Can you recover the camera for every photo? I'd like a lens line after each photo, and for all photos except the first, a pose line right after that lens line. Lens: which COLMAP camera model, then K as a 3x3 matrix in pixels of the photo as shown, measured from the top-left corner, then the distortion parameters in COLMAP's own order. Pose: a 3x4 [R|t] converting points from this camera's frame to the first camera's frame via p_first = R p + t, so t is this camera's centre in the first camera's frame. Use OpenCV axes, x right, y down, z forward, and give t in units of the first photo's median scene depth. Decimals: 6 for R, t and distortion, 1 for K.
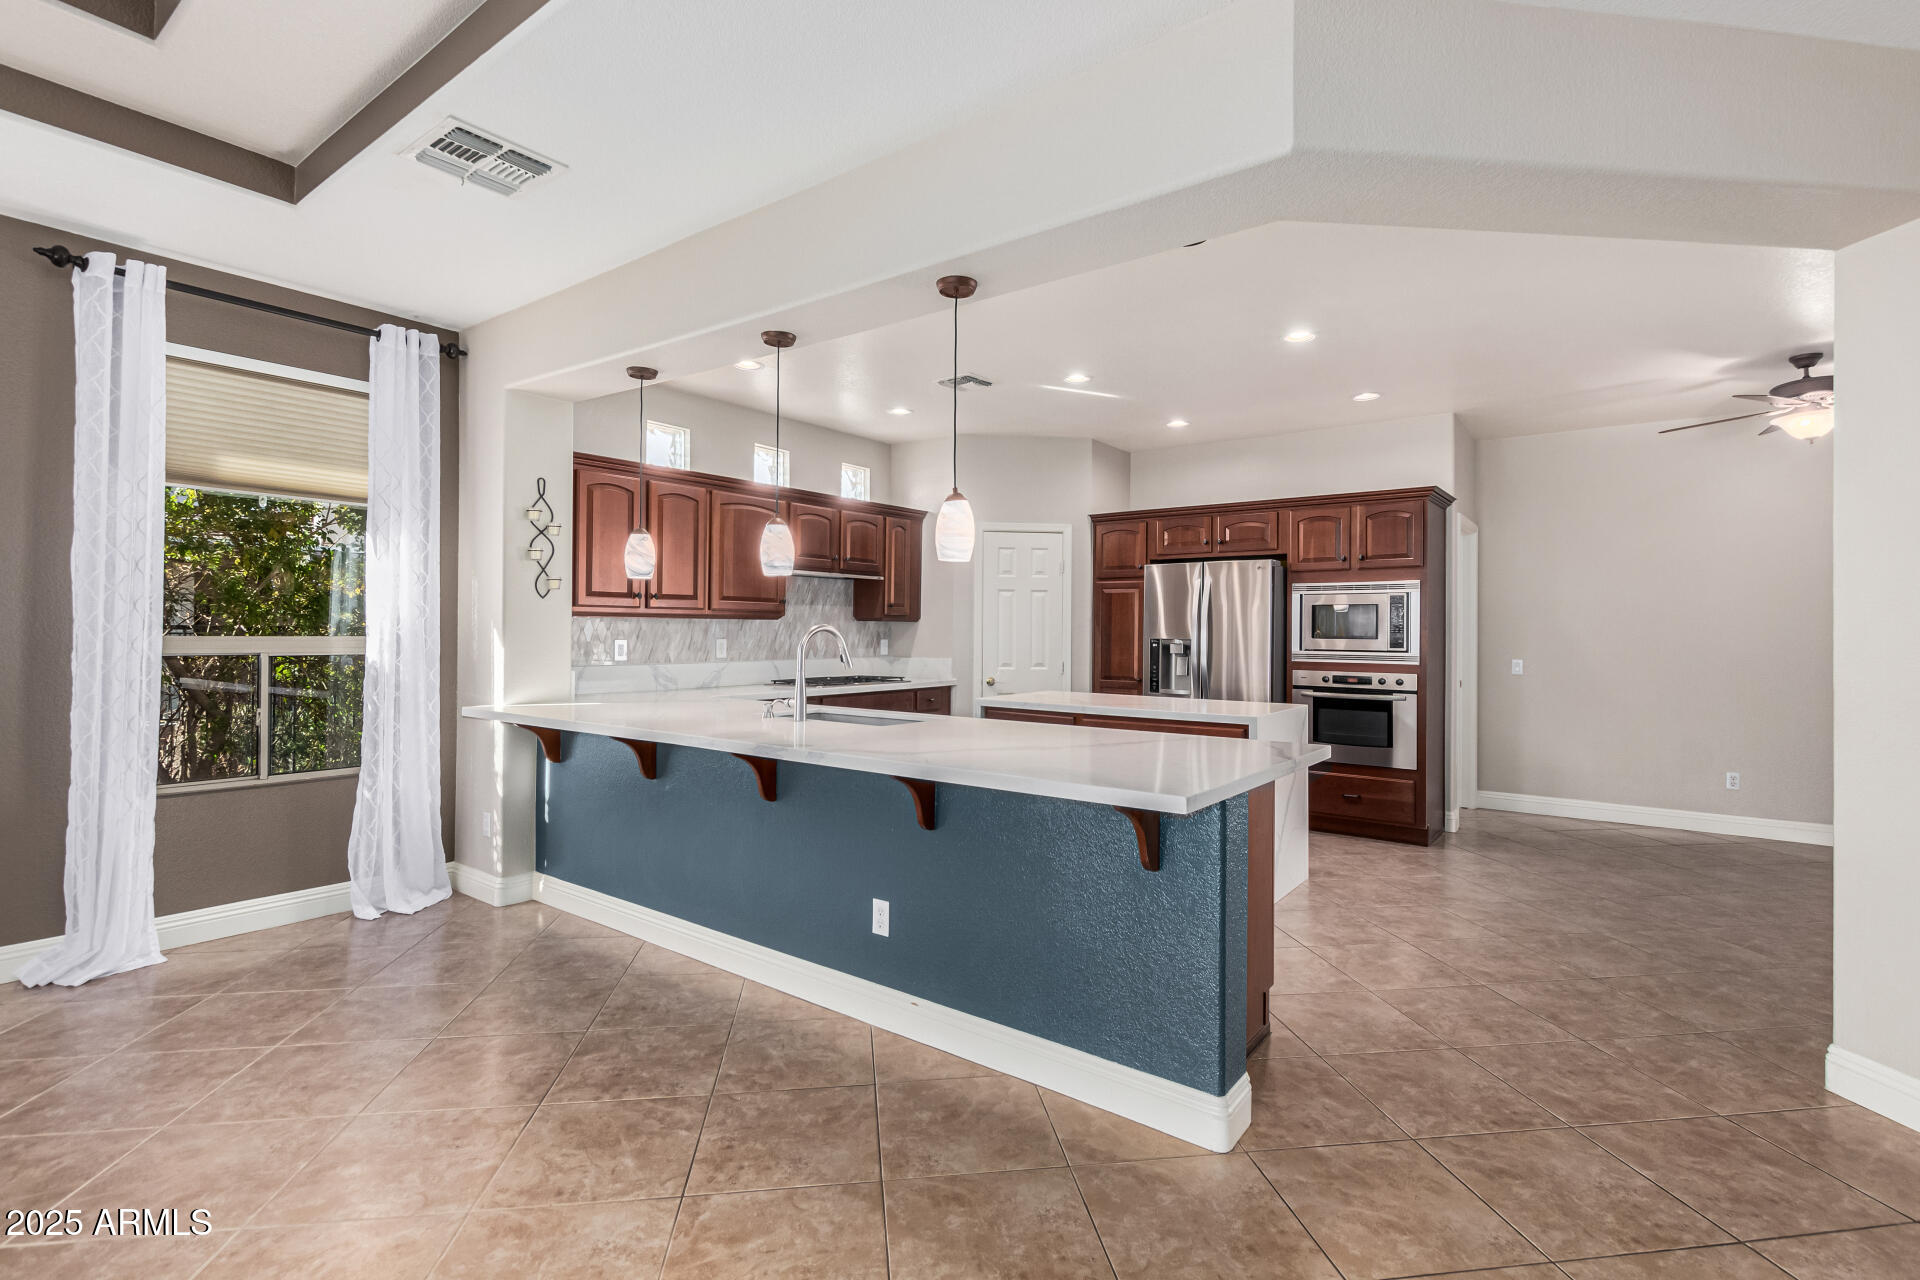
lens RADIAL K [[885.6, 0, 972.0], [0, 885.6, 627.3], [0, 0, 1]] dist [0.007194, -0.002684]
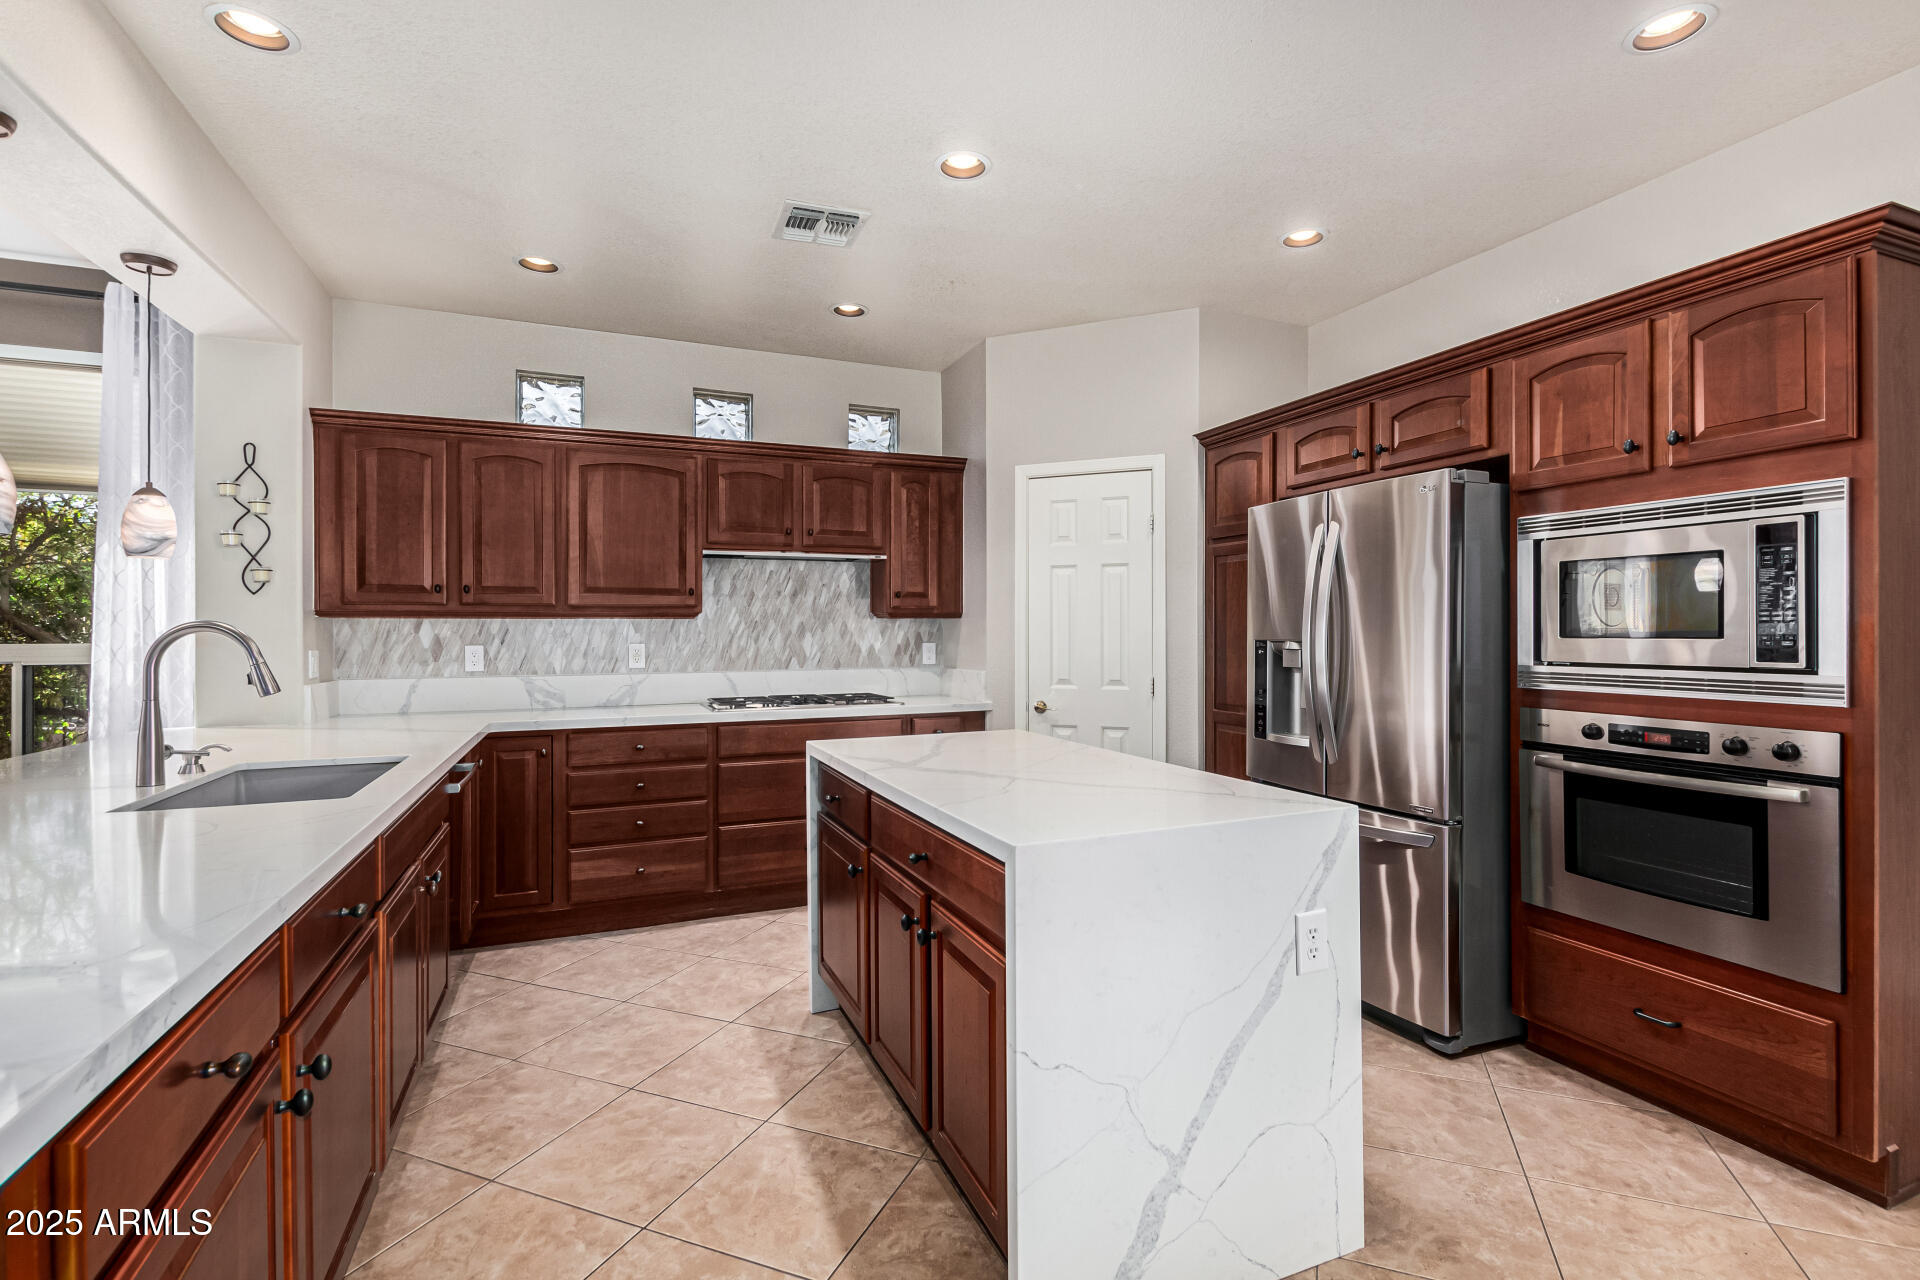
lens RADIAL K [[885.6, 0, 972.3], [0, 885.6, 631.4], [0, 0, 1]] dist [0.007194, -0.002684]
pose [[0.865852, -0.010584, -0.500187, 0.368696], [0.011515, 0.999933, -0.001226, 0.006987], [0.500167, -0.004699, 0.865916, 0.493845]]
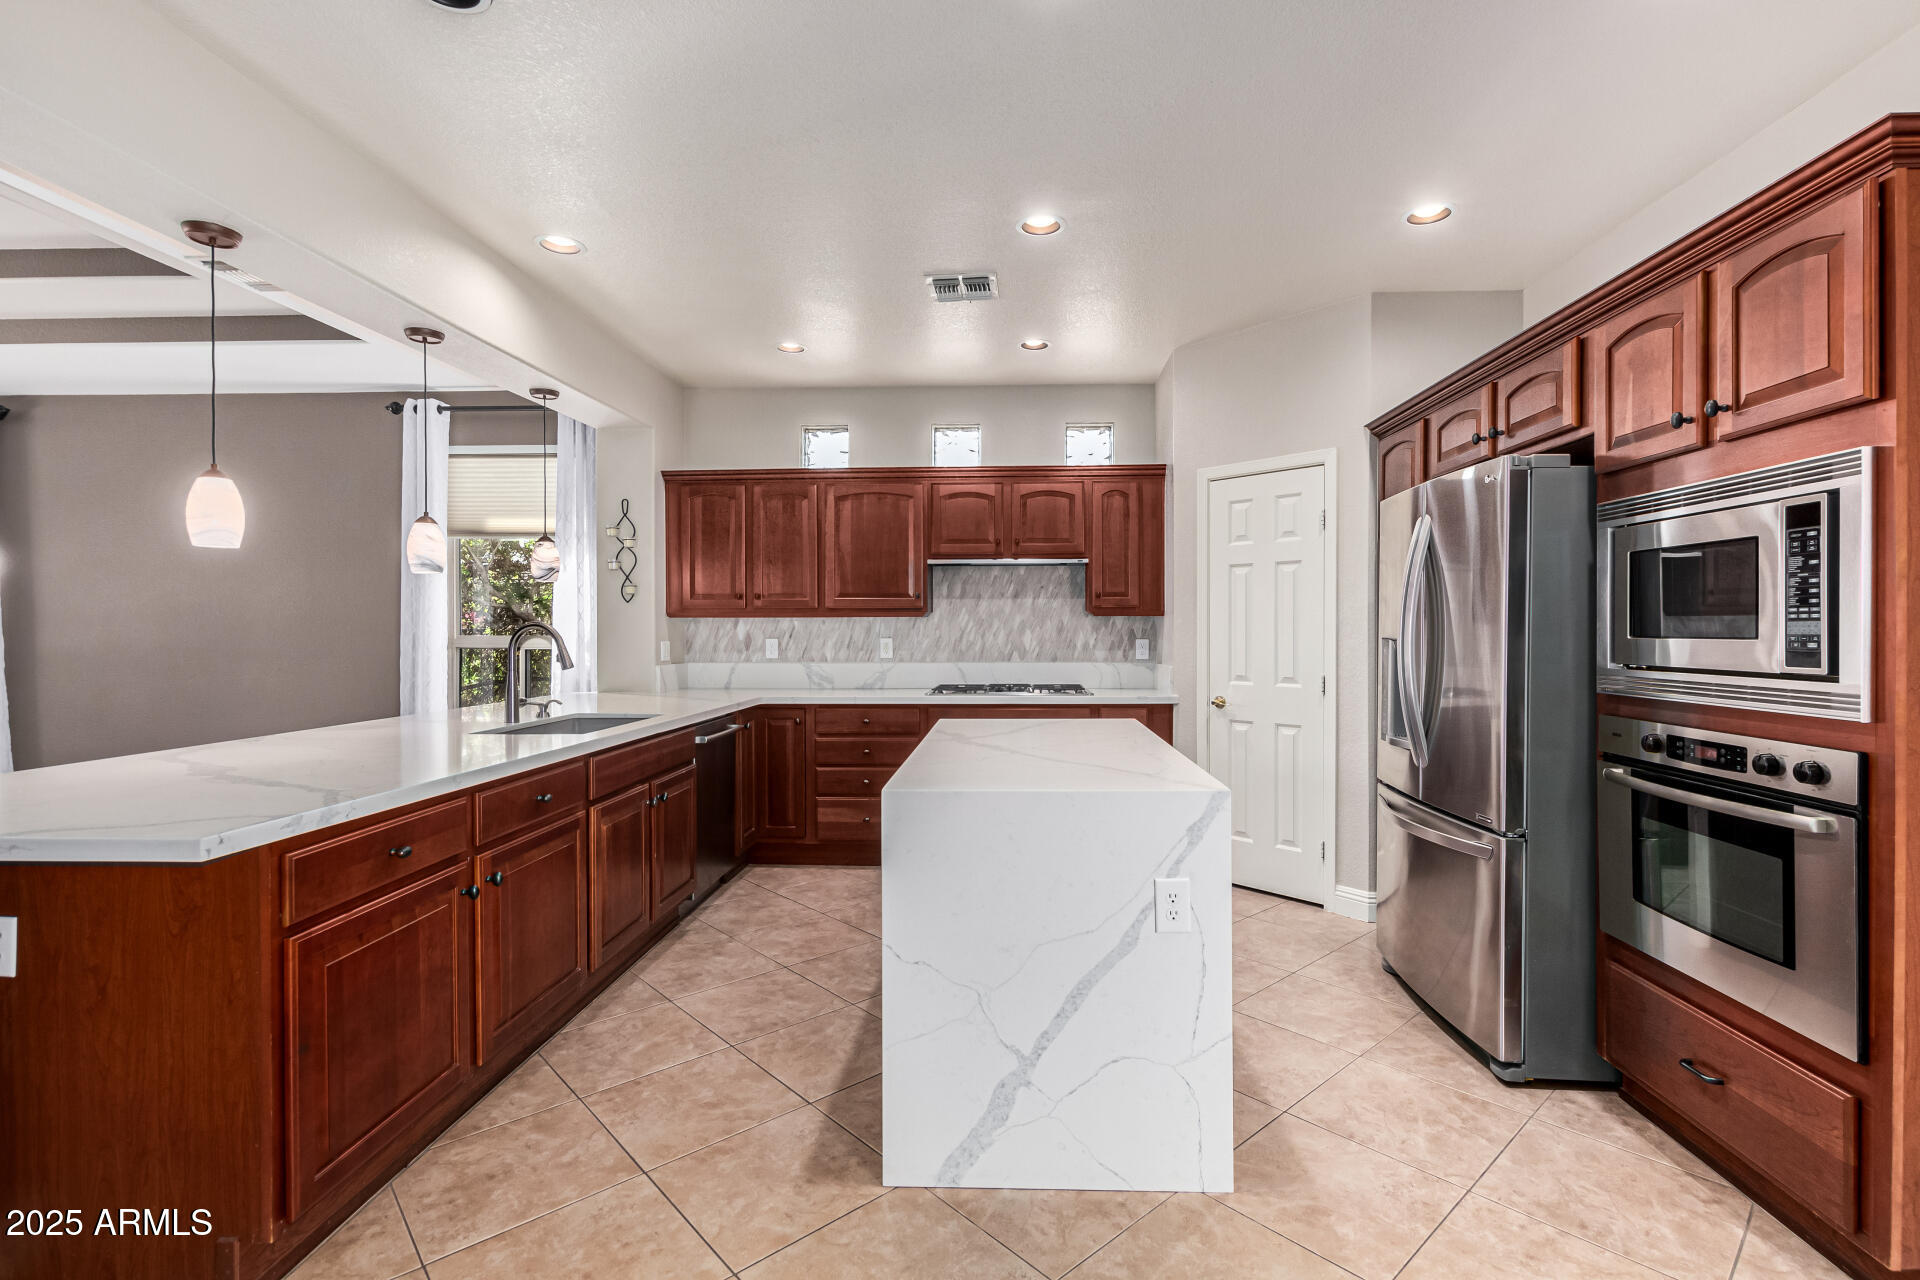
lens RADIAL K [[885.6, 0, 982.1], [0, 885.6, 634.9], [0, 0, 1]] dist [0.007194, -0.002684]
pose [[0.566809, -0.003005, -0.823844, 0.573274], [0.008804, 0.999958, 0.002410, 0.008488], [0.823802, -0.008620, 0.566812, 0.566529]]
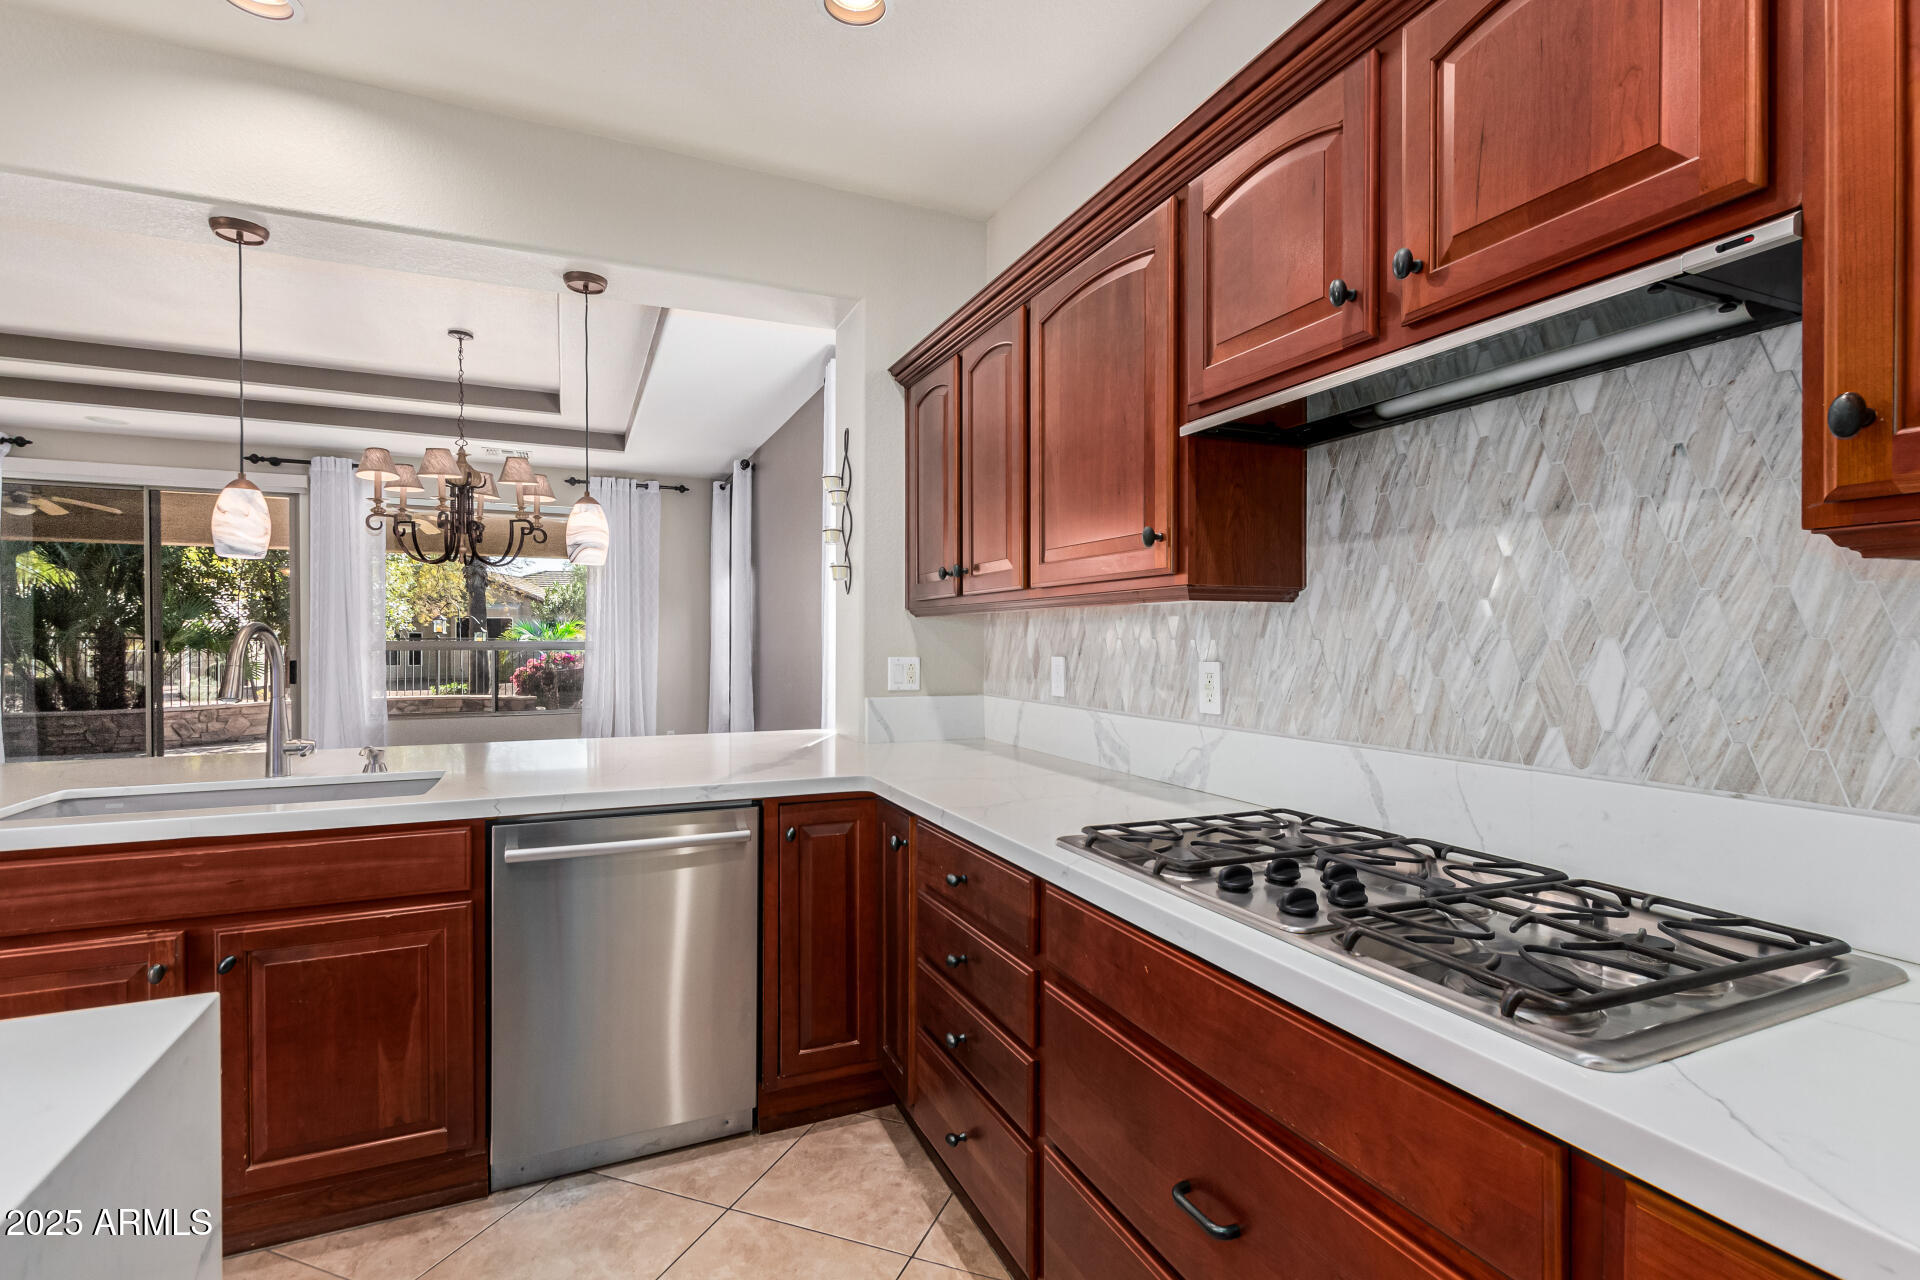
lens RADIAL K [[885.6, 0, 980.0], [0, 885.6, 648.1], [0, 0, 1]] dist [0.007194, -0.002684]
pose [[-0.477188, 0.000261, -0.878801, 0.079782], [-0.003073, 0.999993, 0.001966, 0.007494], [0.878796, 0.003639, -0.477185, 1.126603]]
